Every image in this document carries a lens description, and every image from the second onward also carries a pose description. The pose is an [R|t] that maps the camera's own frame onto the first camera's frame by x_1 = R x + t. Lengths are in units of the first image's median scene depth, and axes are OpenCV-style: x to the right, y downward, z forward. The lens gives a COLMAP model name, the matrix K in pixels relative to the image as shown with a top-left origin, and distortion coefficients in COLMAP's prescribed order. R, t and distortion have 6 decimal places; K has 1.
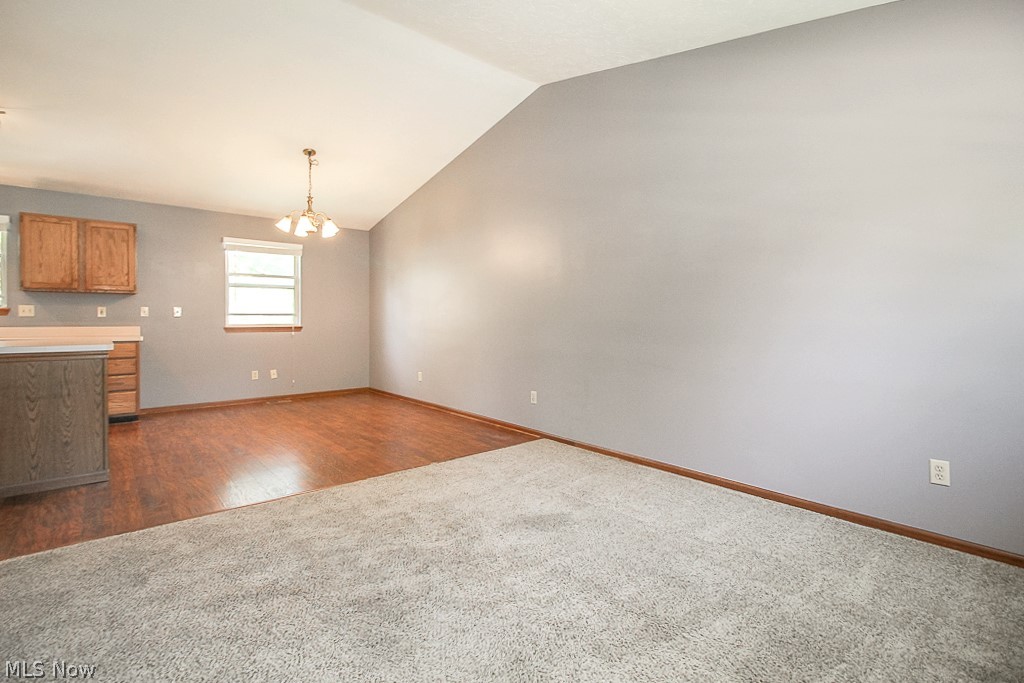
lens RADIAL K [[482.2, 0, 559.3], [0, 482.2, 320.9], [0, 0, 1]] dist [0.000371, -0.007911]
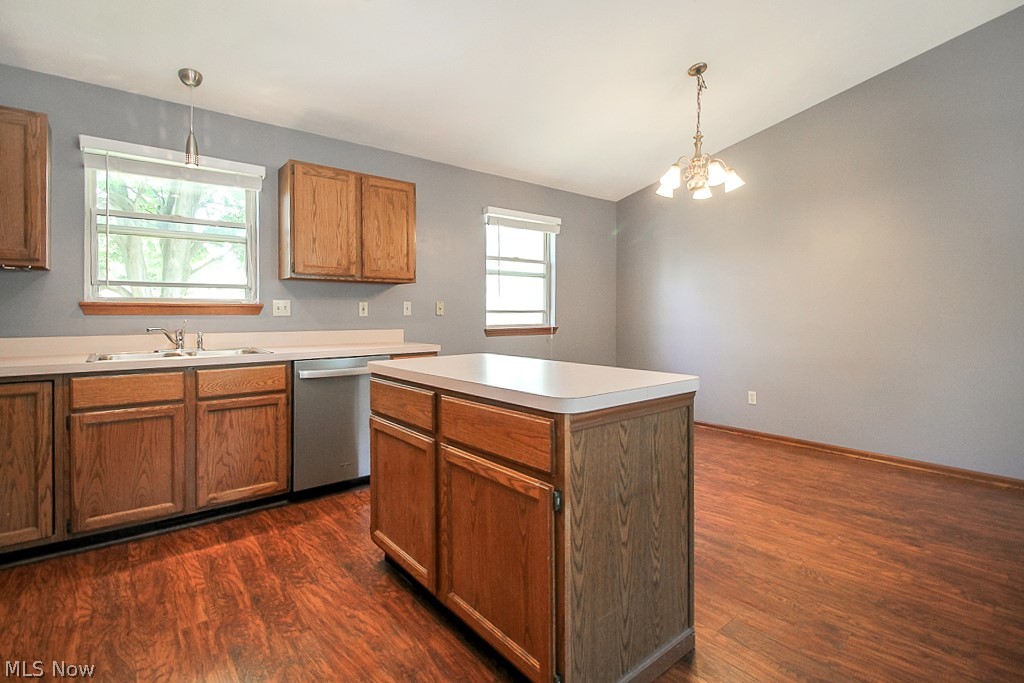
lens RADIAL K [[487.8, 0, 532.9], [0, 487.8, 318.0], [0, 0, 1]] dist [-0.000083, -0.000188]
pose [[0.998635, -0.001254, -0.052208, -0.688533], [0.001644, 0.999971, 0.007435, -0.010978], [0.052197, -0.007510, 0.998609, 0.304227]]
